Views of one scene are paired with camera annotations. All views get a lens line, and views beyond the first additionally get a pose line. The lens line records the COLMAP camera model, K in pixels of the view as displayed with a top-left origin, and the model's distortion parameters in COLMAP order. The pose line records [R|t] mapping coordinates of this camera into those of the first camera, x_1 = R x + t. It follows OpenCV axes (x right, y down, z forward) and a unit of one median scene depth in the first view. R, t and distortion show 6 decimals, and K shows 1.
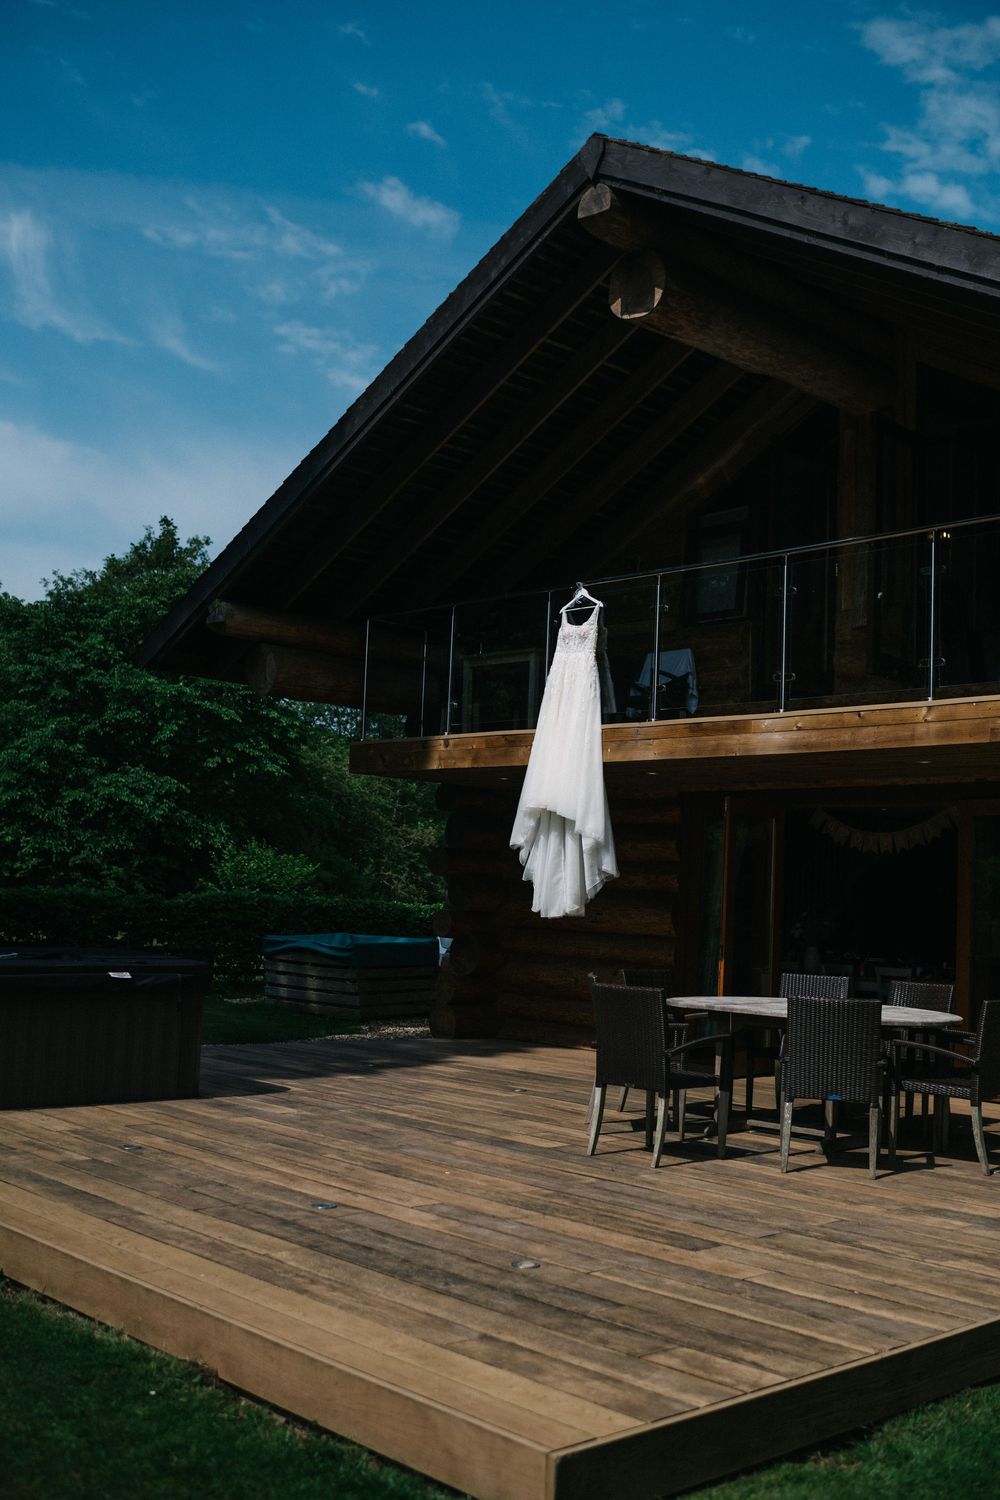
lens RADIAL K [[1526.9, 0, 500.0], [0, 1526.9, 750.0], [0, 0, 1]] dist [-0.057707, -0.010653]
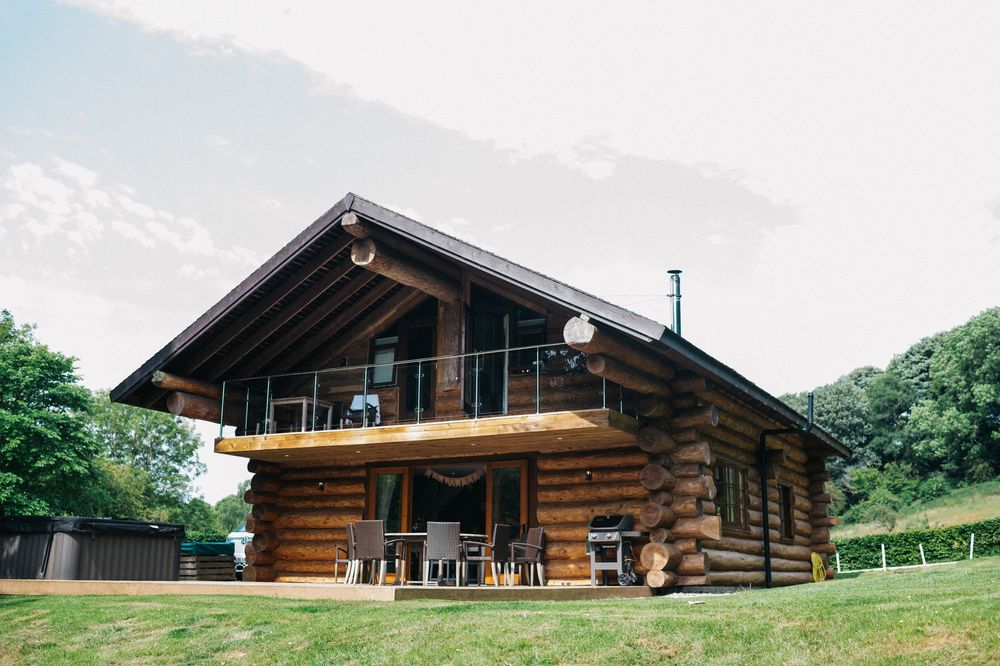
lens RADIAL K [[1017.9, 0, 500.0], [0, 1017.9, 333.0], [0, 0, 1]] dist [-0.057707, -0.010653]
pose [[0.952793, 0.040735, 0.300877, -0.170307], [0.000075, 0.990928, -0.134395, 0.045113], [-0.303622, 0.128073, 0.944146, -0.555002]]
